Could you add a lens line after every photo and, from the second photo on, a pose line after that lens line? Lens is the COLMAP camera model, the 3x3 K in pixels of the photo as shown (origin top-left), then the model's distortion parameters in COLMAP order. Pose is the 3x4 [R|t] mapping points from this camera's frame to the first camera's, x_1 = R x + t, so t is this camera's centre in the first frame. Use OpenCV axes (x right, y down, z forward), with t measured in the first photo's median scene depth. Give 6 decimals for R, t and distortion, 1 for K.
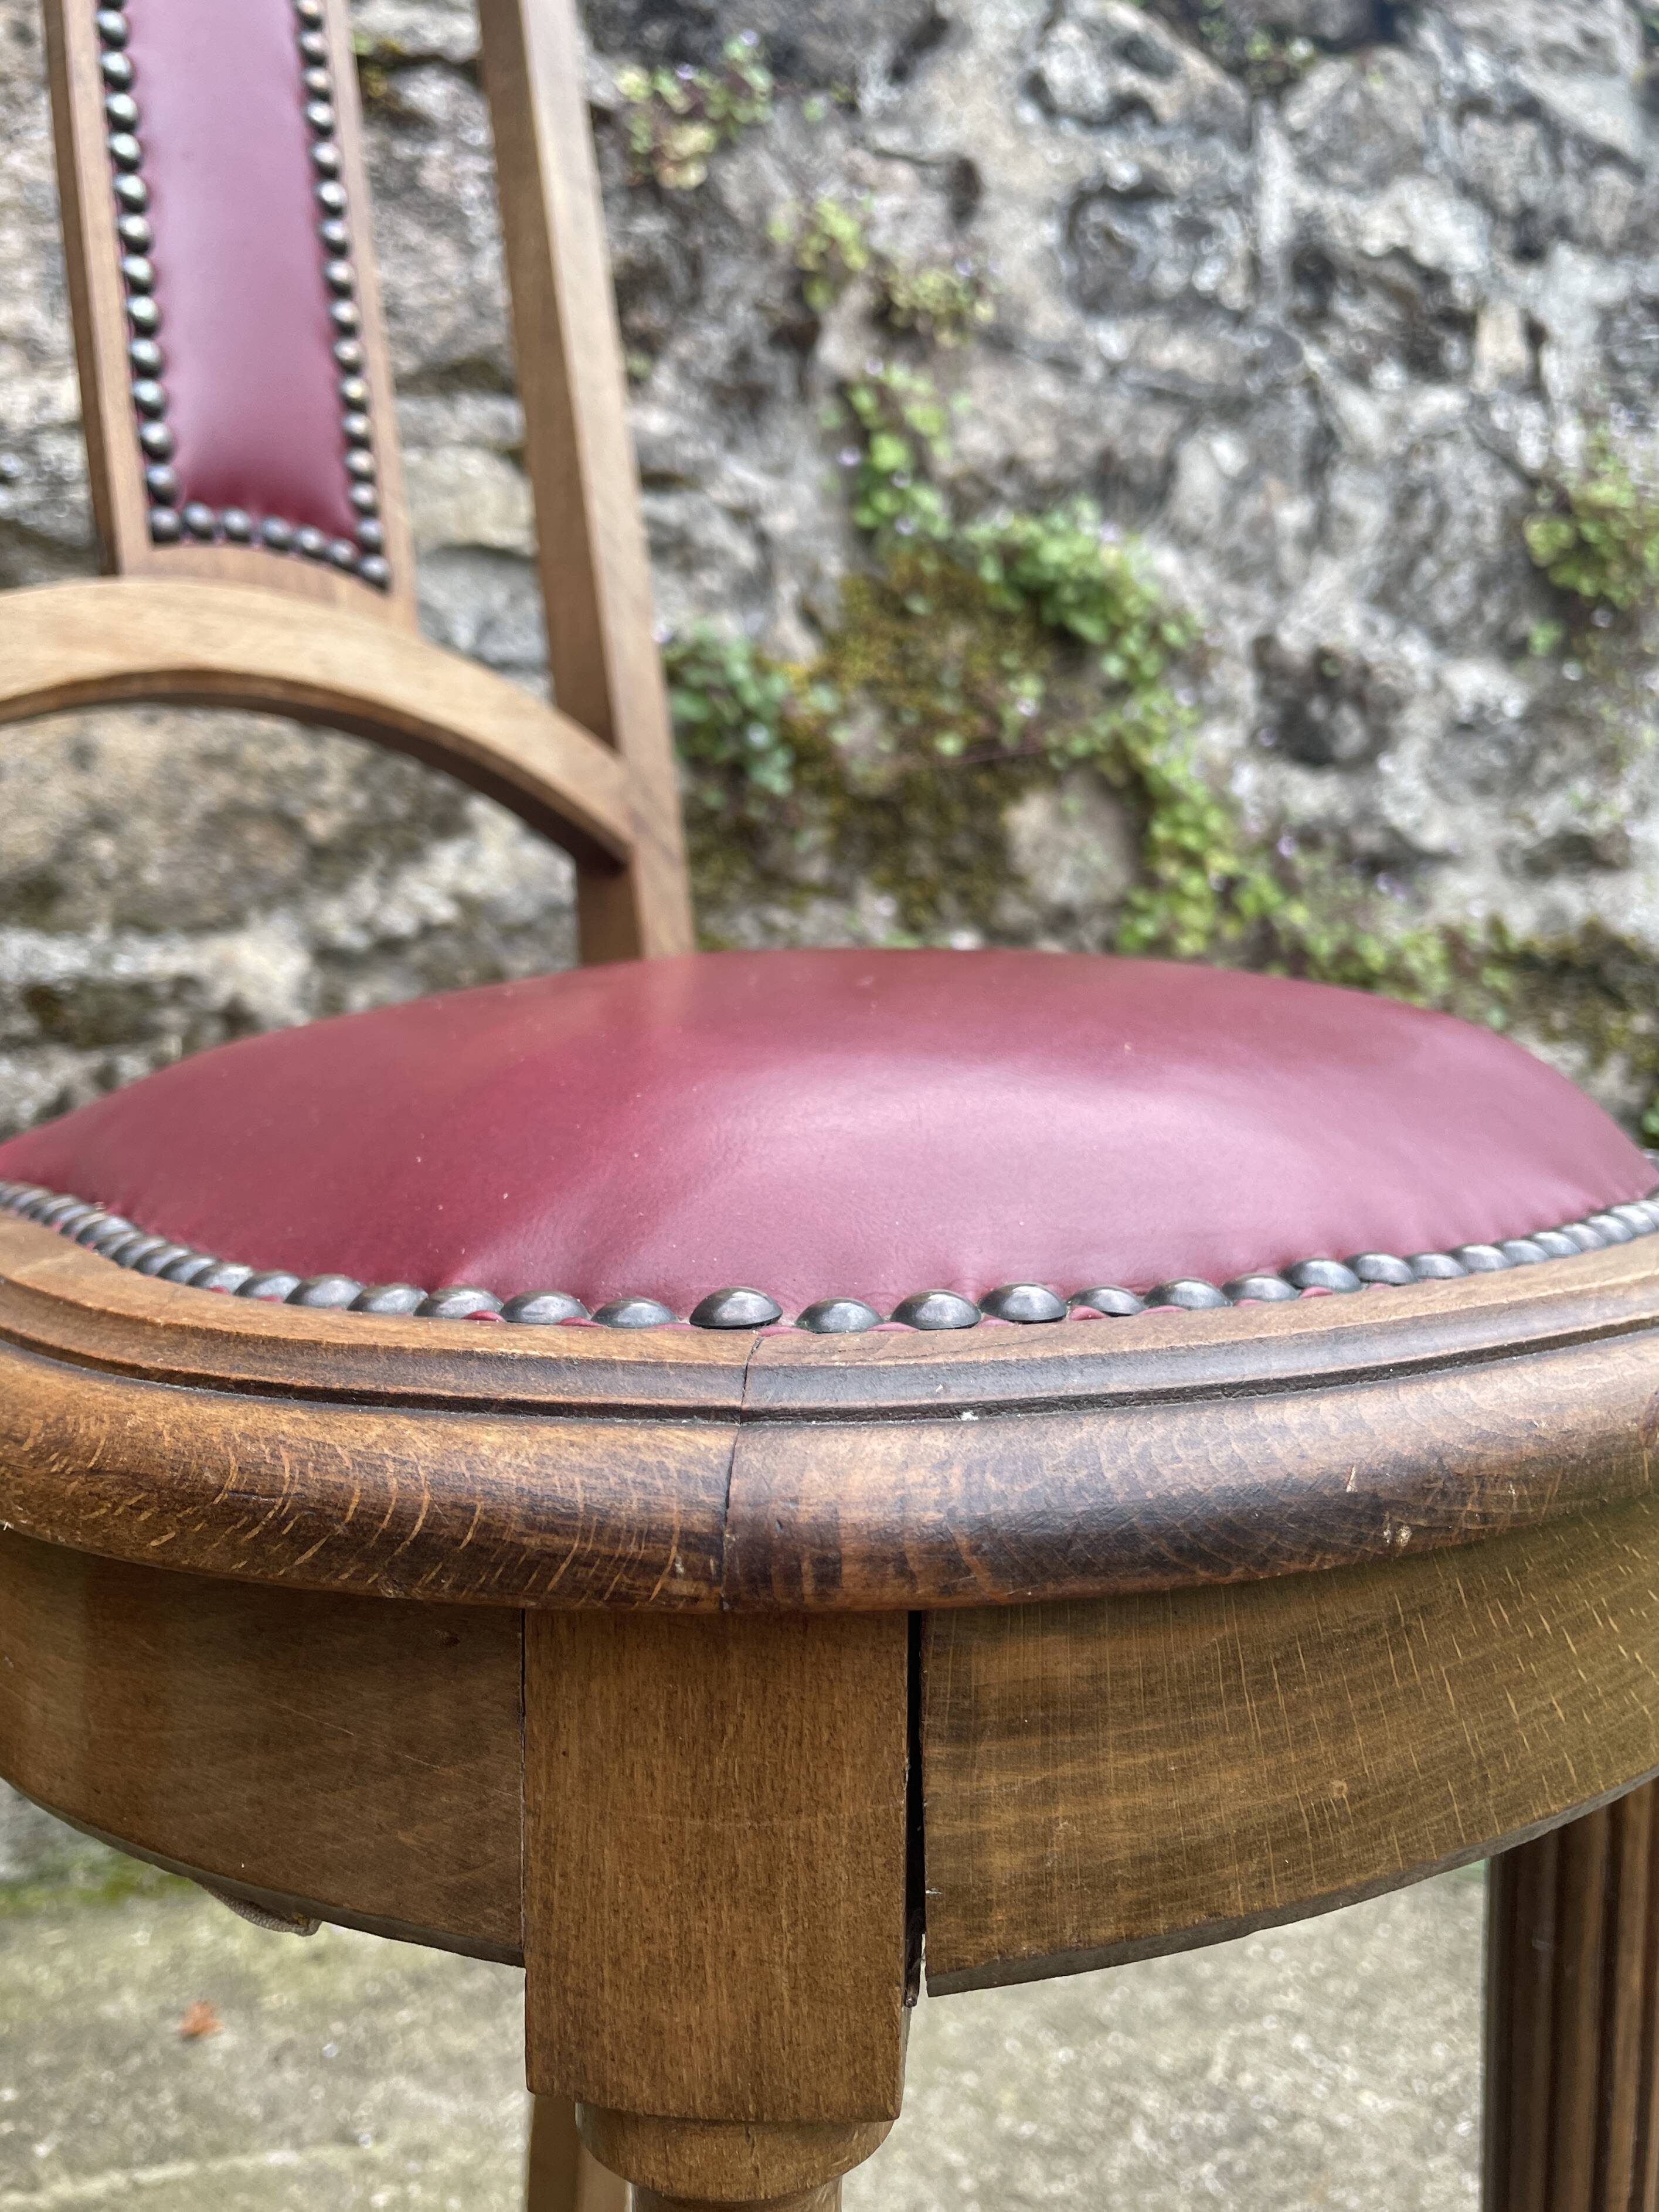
lens RADIAL K [[1831.2, 0, 833.9], [0, 1831.2, 1090.9], [0, 0, 1]] dist [0.049842, -0.069001]
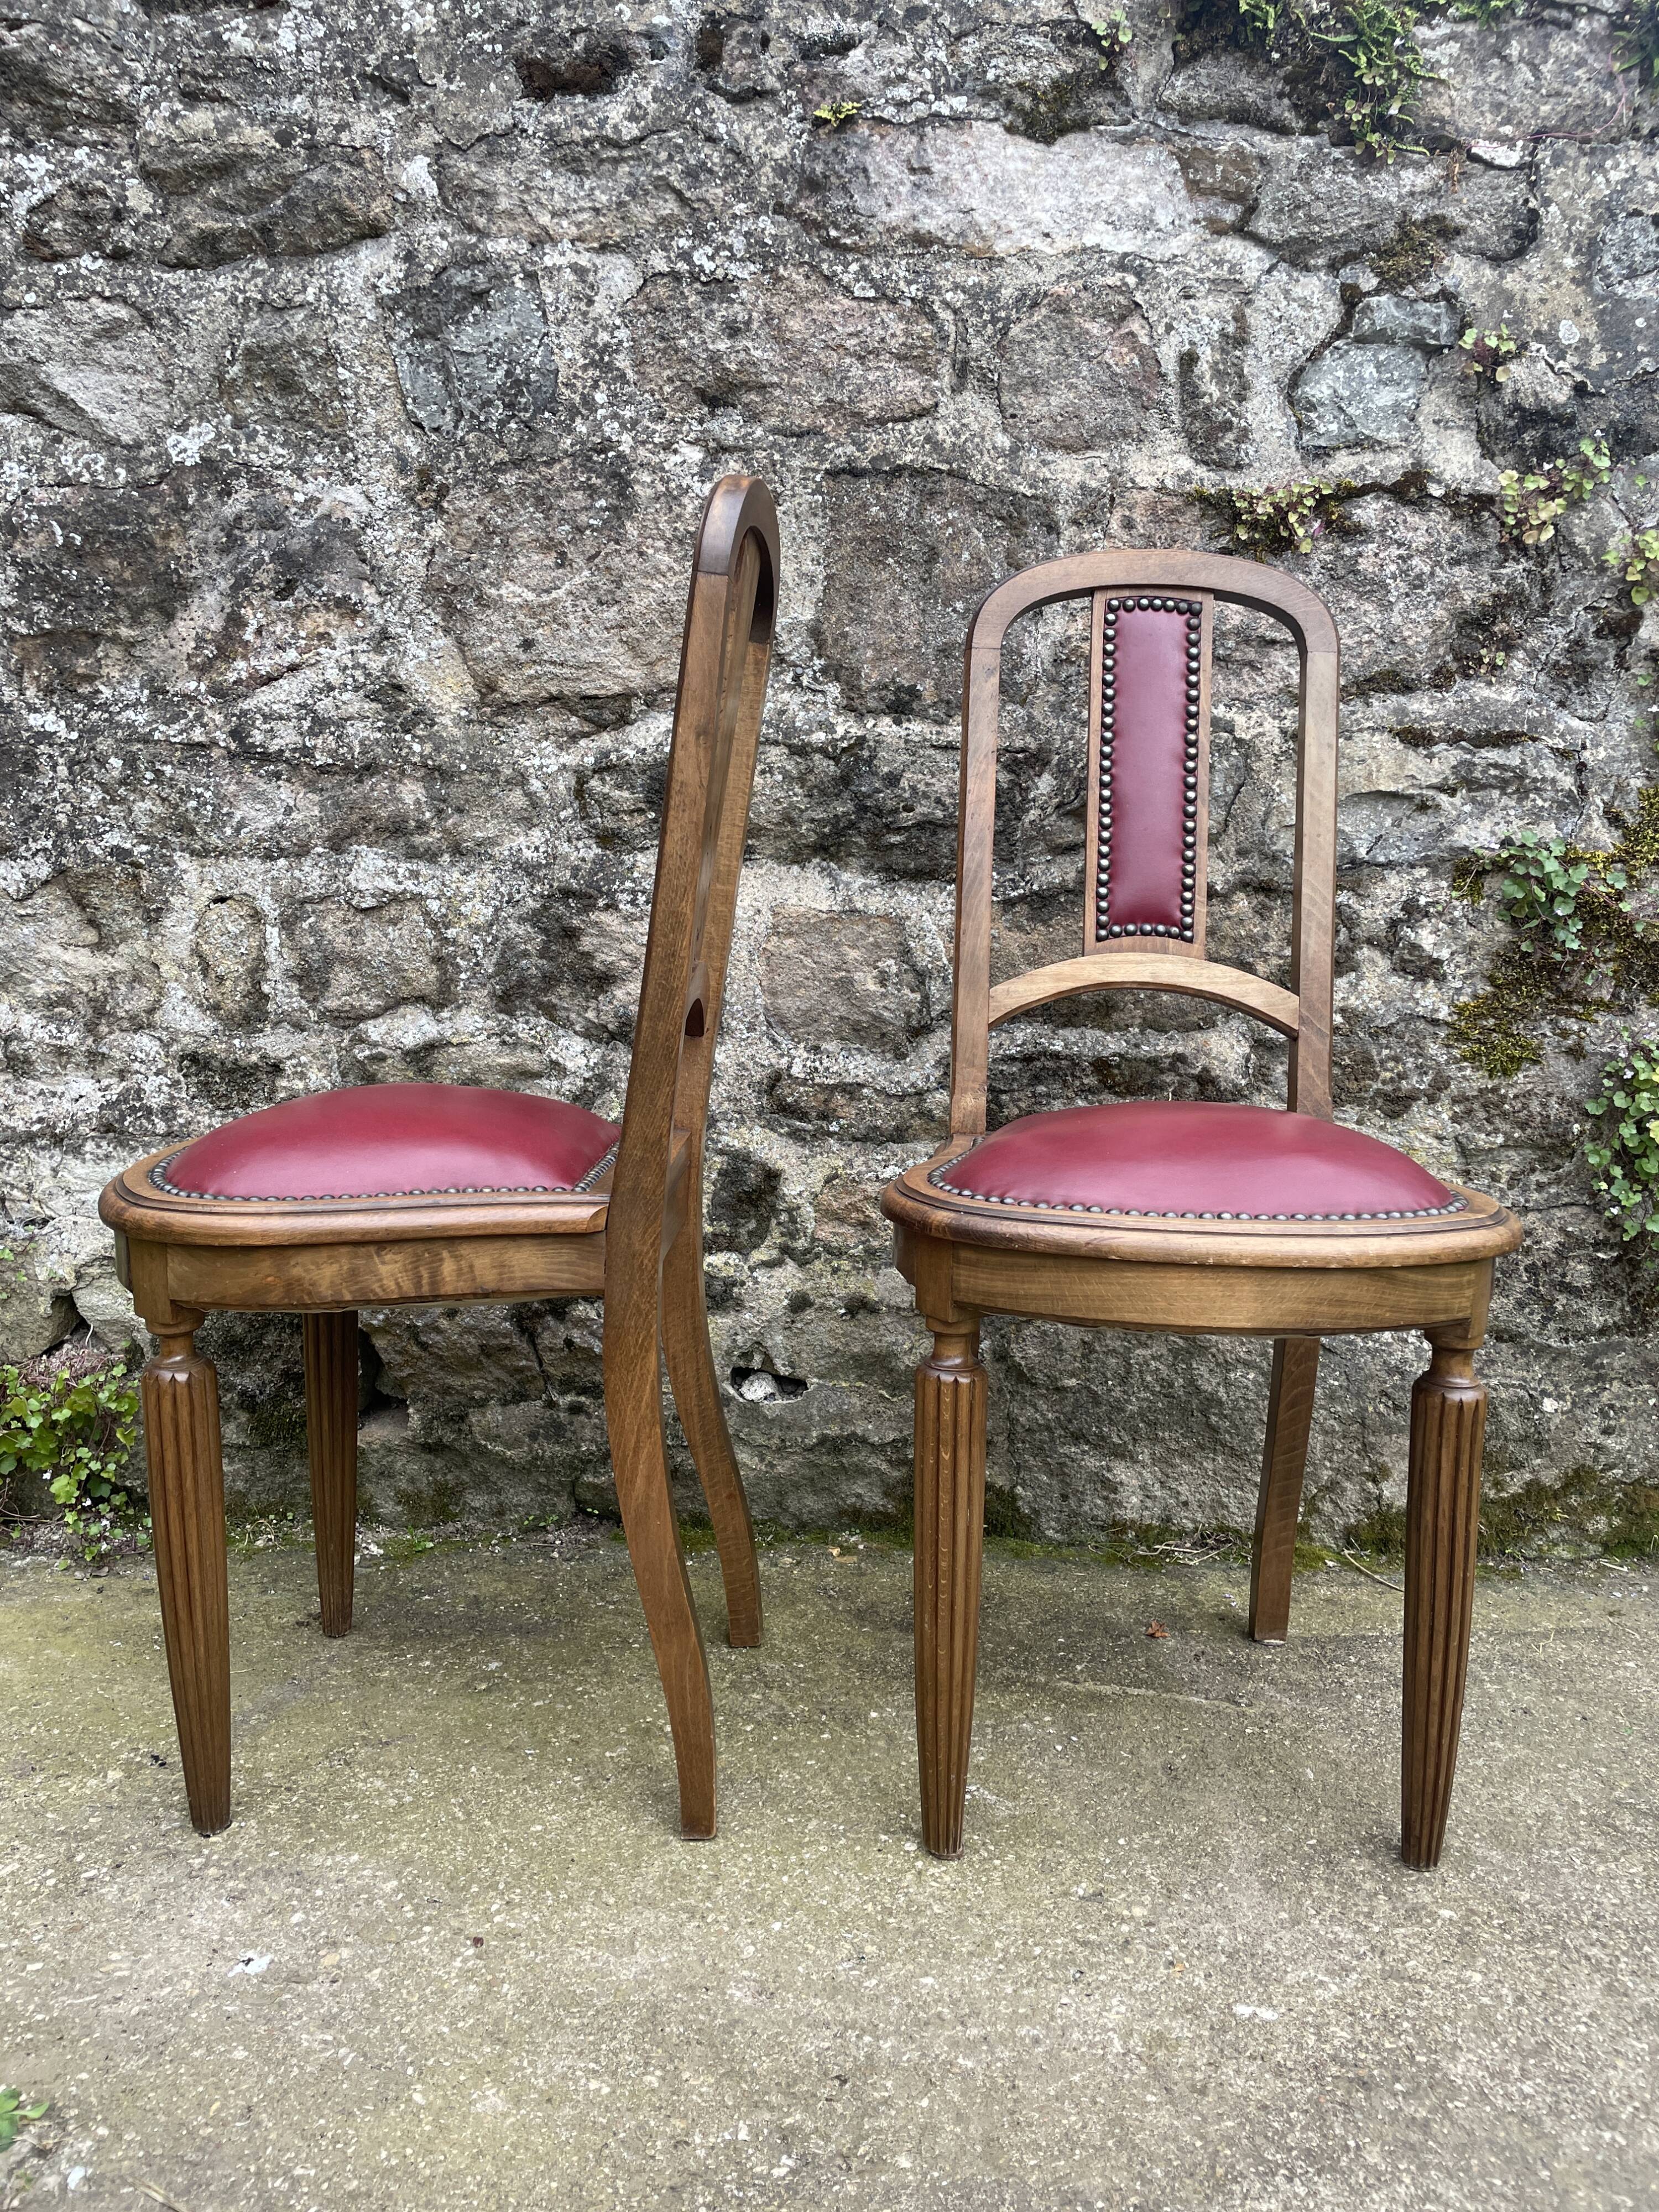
lens RADIAL K [[1684.4, 0, 830.8], [0, 1684.4, 1100.0], [0, 0, 1]] dist [0.088166, -0.121590]
pose [[0.871080, 0.082779, -0.484116, 0.122031], [-0.049949, 0.995515, 0.080349, -0.118166], [0.488595, -0.045809, 0.871307, -0.492621]]
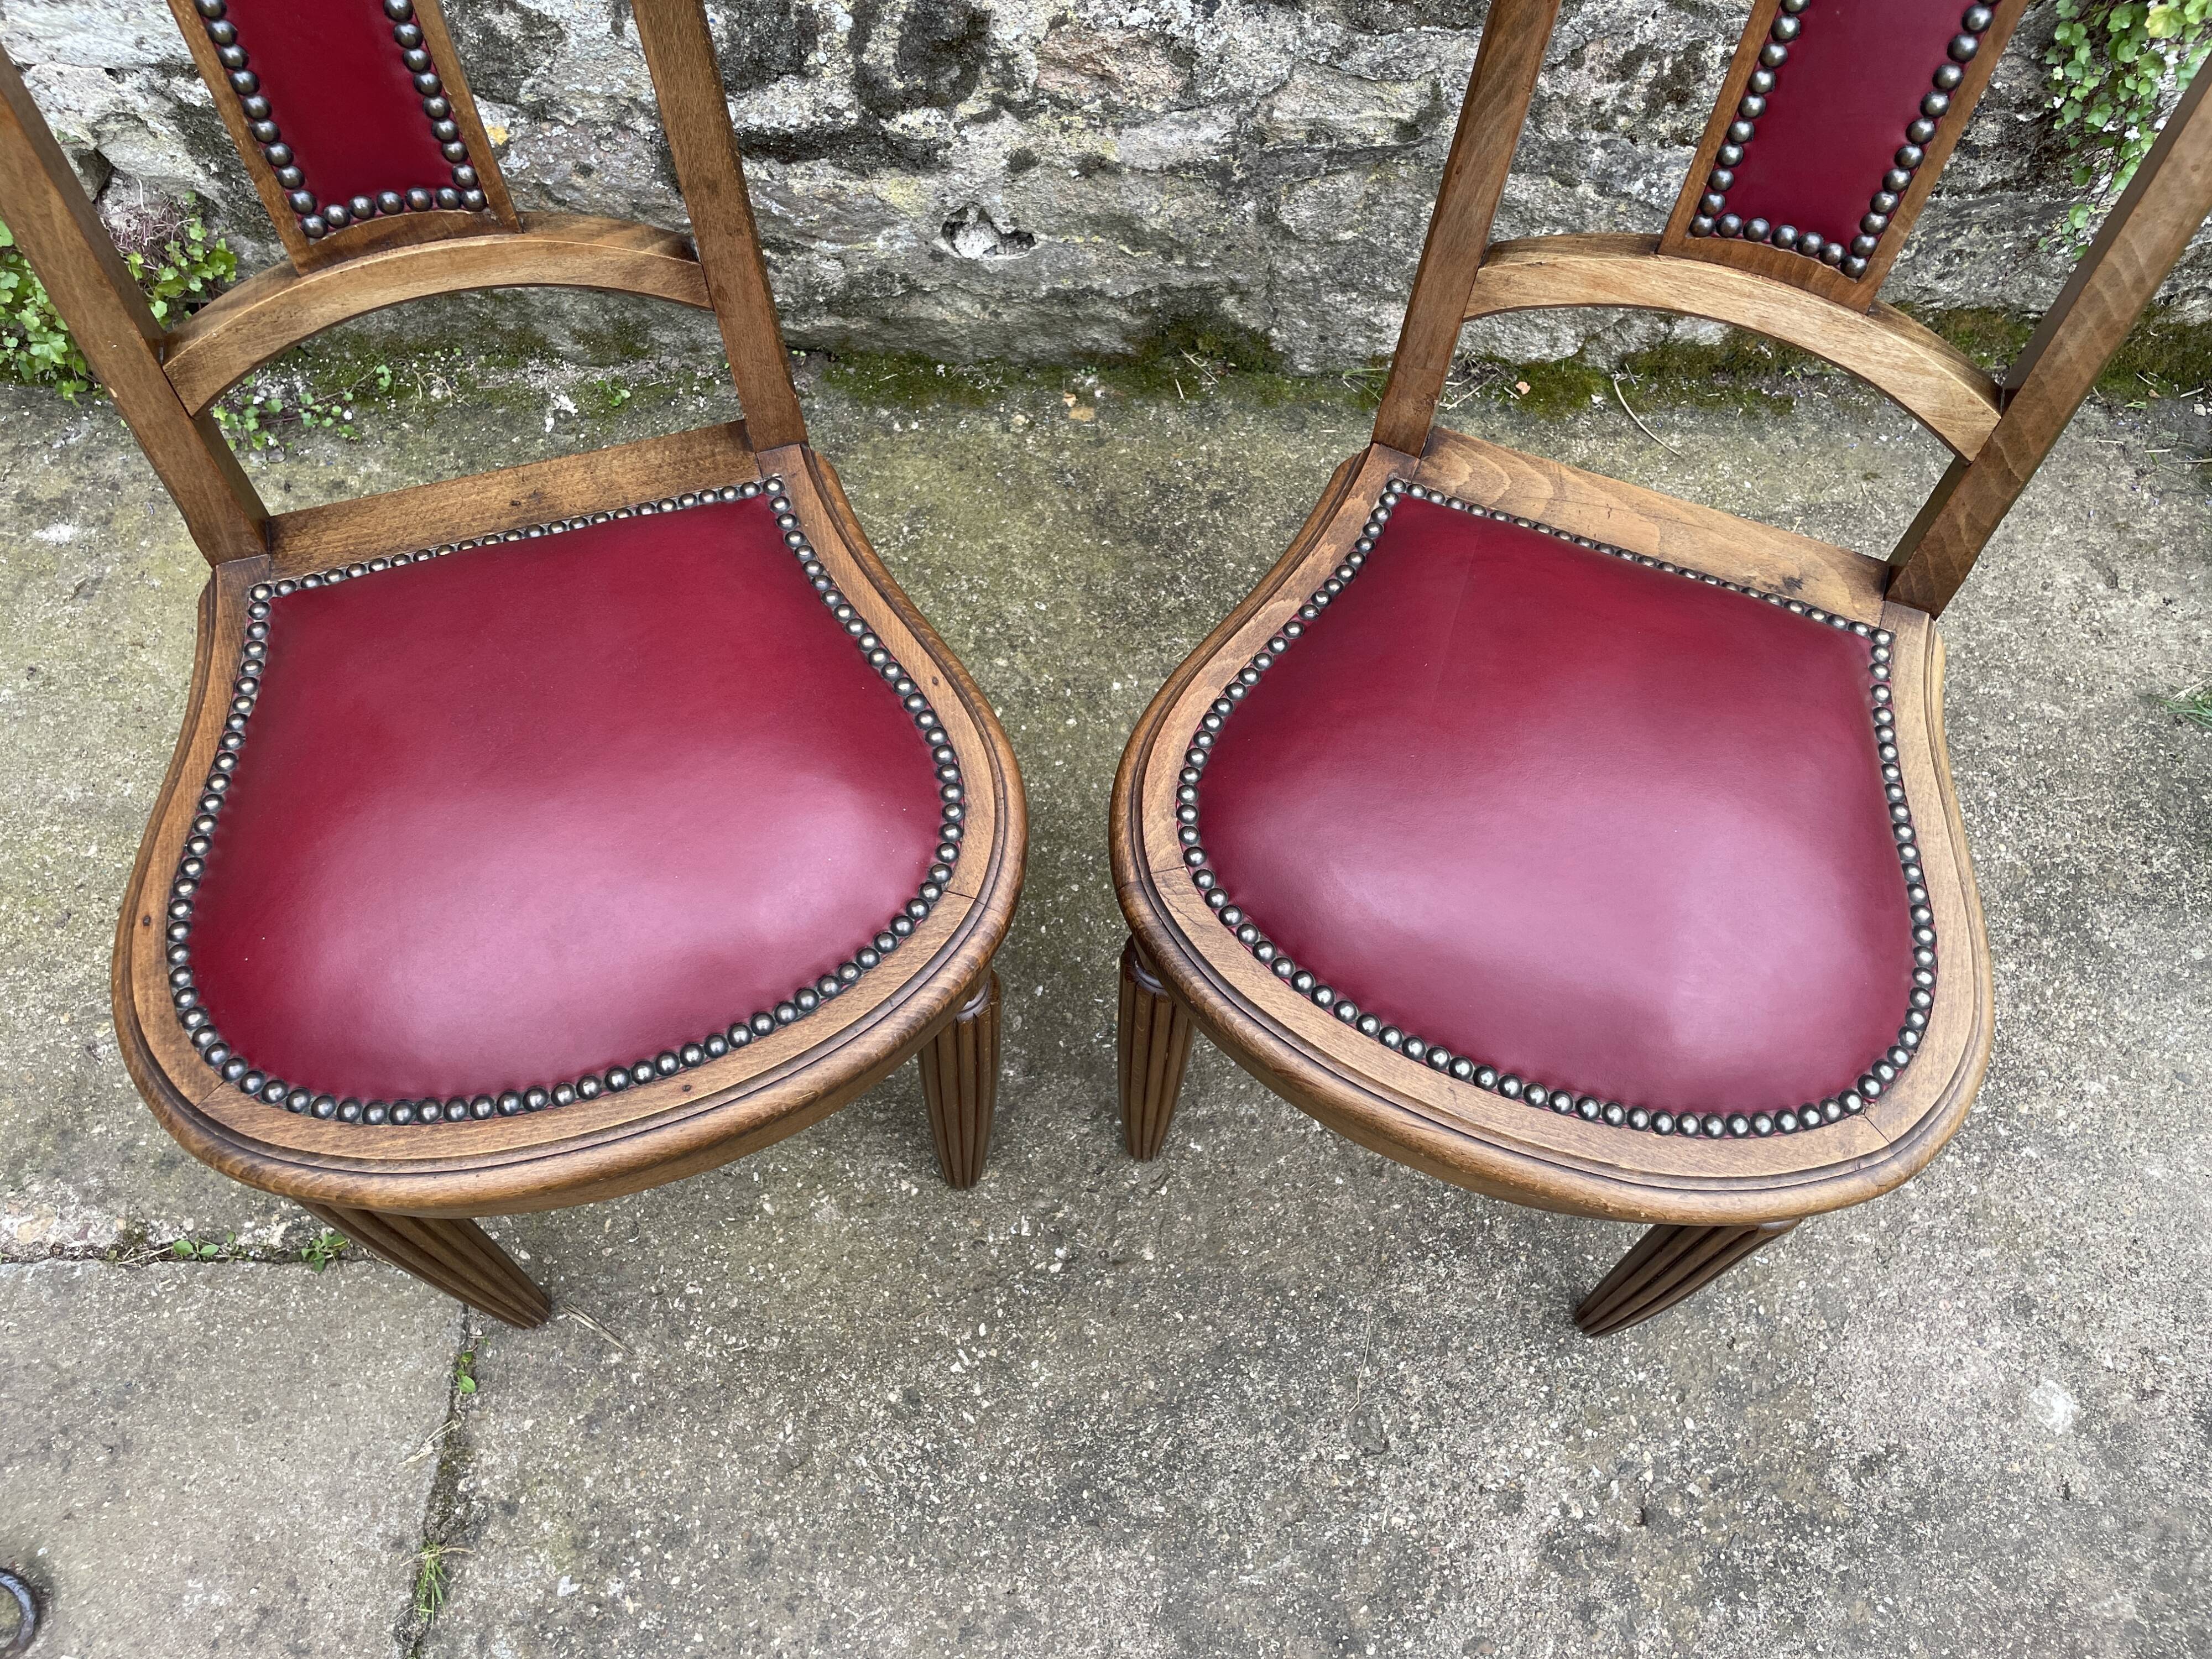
lens RADIAL K [[1684.4, 0, 1118.3], [0, 1684.4, 812.0], [0, 0, 1]] dist [0.088166, -0.121590]
pose [[0.889489, 0.413825, -0.193800, -0.120336], [-0.061898, 0.529316, 0.846164, -0.593352], [0.452746, -0.740657, 0.496436, -0.129155]]
